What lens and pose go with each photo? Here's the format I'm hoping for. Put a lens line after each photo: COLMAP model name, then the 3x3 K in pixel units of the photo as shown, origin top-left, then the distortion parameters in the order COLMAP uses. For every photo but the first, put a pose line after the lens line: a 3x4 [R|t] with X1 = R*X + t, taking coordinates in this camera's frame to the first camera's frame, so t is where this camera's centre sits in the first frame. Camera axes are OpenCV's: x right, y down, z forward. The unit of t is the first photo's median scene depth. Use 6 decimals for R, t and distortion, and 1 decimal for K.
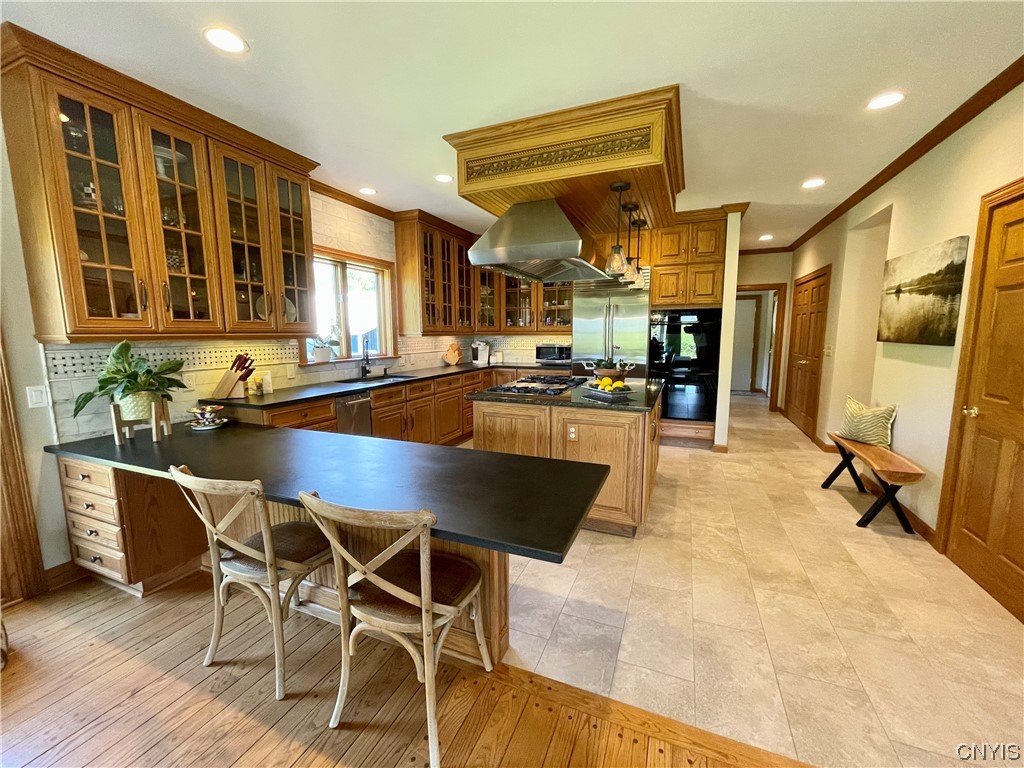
lens RADIAL K [[415.6, 0, 508.0], [0, 415.6, 388.5], [0, 0, 1]] dist [0.000073, 0.000397]
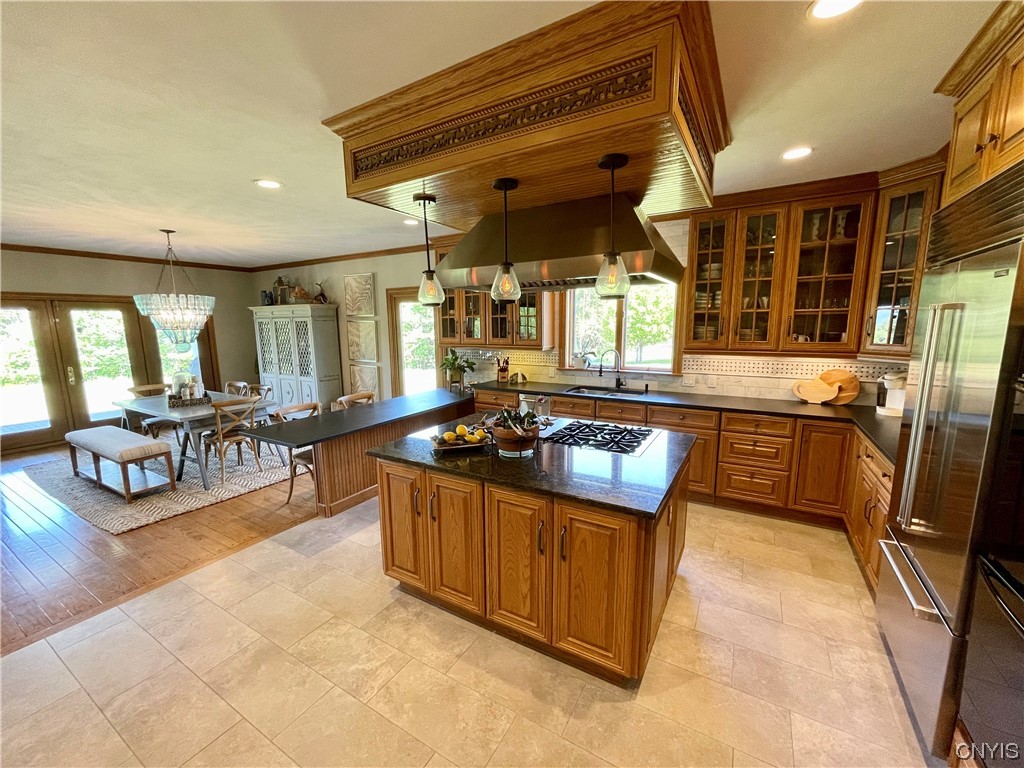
lens RADIAL K [[415.6, 0, 508.0], [0, 415.6, 388.5], [0, 0, 1]] dist [0.000073, 0.000397]
pose [[-0.134141, 0.158090, -0.978271, 0.796753], [-0.123703, 0.976800, 0.174815, -0.193797], [0.983211, 0.144465, -0.111472, 0.923240]]
